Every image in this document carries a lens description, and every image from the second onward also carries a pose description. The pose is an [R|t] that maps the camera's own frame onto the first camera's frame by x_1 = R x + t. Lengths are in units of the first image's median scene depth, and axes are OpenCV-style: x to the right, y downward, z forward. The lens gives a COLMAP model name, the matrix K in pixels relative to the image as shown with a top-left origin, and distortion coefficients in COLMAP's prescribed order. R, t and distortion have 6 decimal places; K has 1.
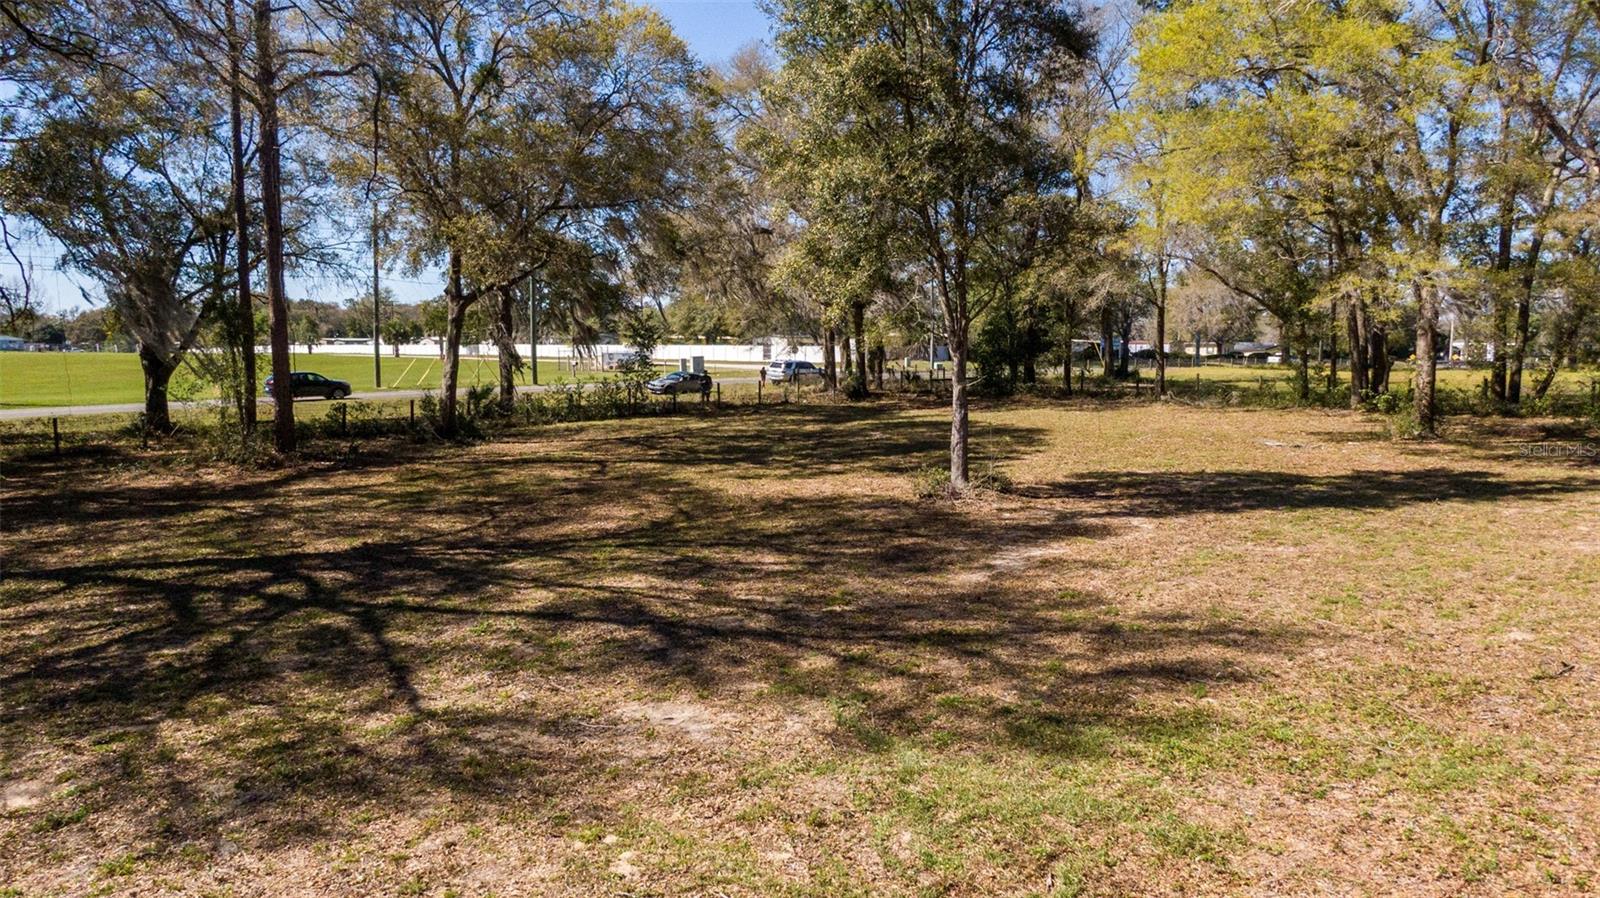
lens RADIAL K [[1136.4, 0, 800.0], [0, 1136.4, 449.0], [0, 0, 1]] dist [0.005205, -0.017423]
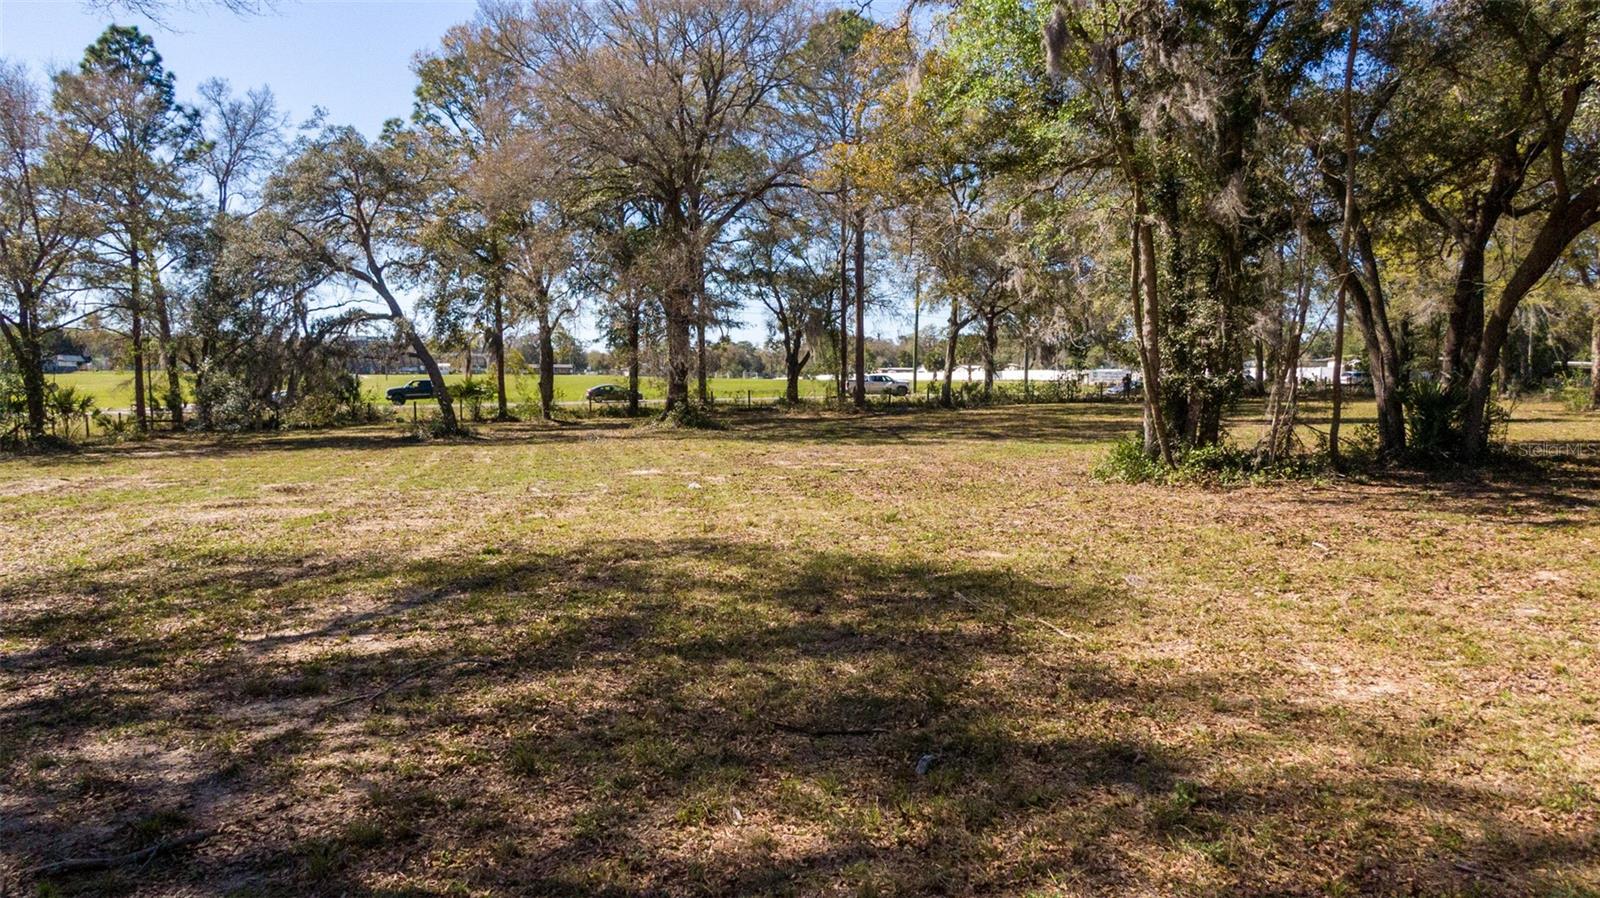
lens RADIAL K [[1136.4, 0, 800.0], [0, 1136.4, 449.0], [0, 0, 1]] dist [0.005205, -0.017423]
pose [[0.893688, 0.025653, -0.447956, 0.246672], [-0.046226, 0.998316, -0.035053, 0.120035], [0.446302, 0.052034, 0.893368, -0.586341]]
